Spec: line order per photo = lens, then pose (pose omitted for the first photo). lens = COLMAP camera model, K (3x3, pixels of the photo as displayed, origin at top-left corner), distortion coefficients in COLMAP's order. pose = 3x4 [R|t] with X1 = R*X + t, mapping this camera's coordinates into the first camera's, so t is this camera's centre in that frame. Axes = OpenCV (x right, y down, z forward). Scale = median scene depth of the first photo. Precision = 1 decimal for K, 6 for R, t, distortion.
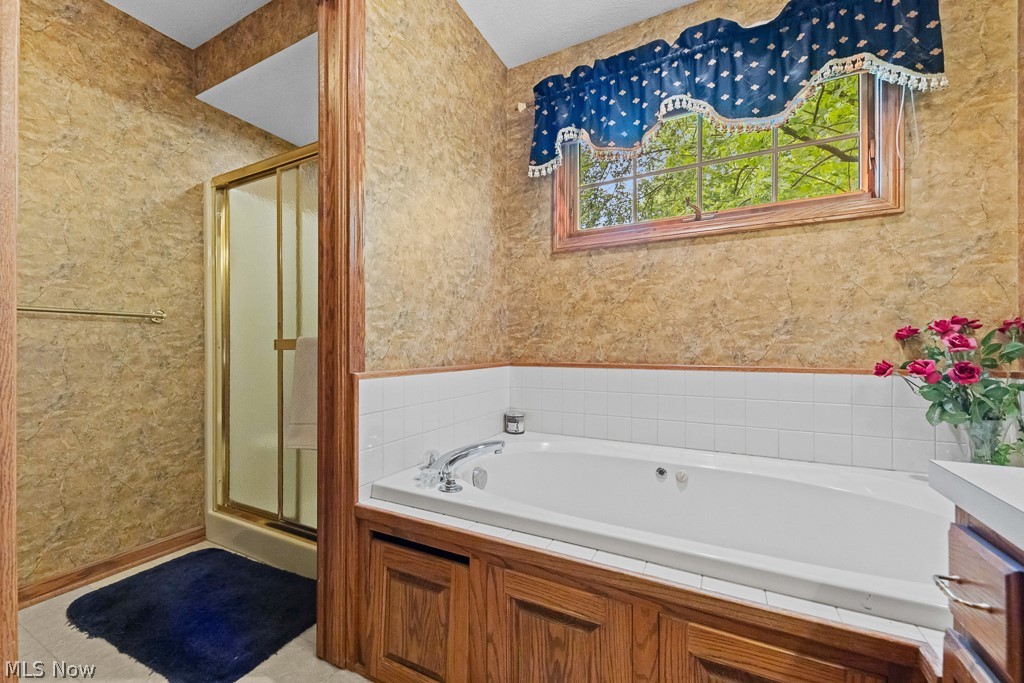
lens RADIAL K [[411.7, 0, 499.1], [0, 411.7, 348.5], [0, 0, 1]] dist [0.011283, -0.005816]
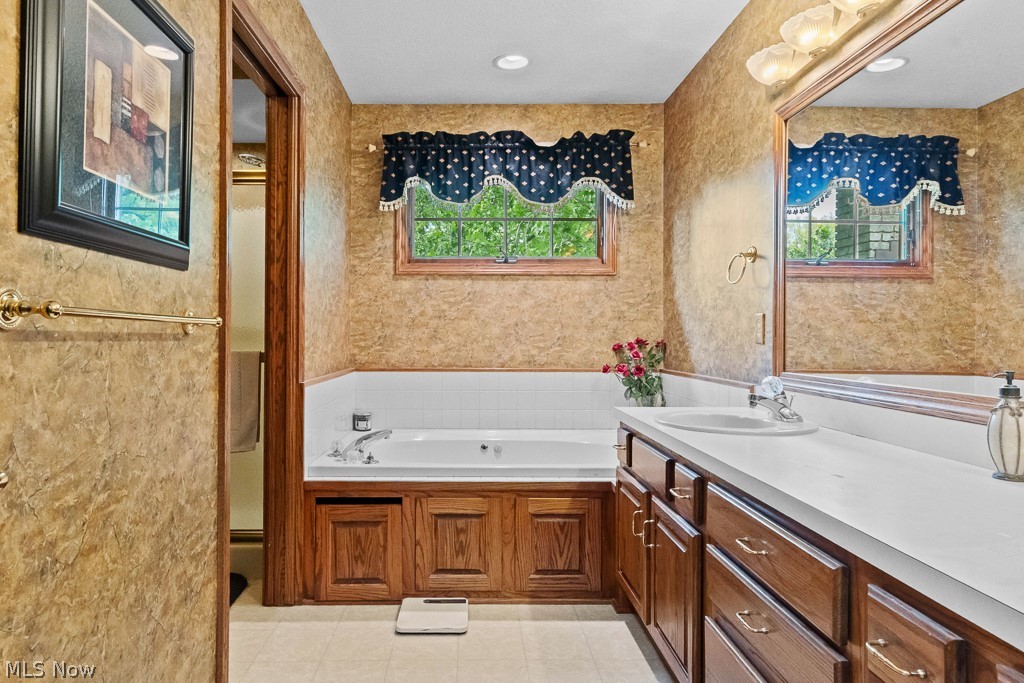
lens RADIAL K [[411.7, 0, 508.3], [0, 411.7, 345.0], [0, 0, 1]] dist [0.011283, -0.005816]
pose [[0.876788, 0.007797, 0.480814, -0.201858], [-0.002521, 0.999929, -0.011618, -0.023532], [-0.480871, 0.008974, 0.876745, -0.244401]]
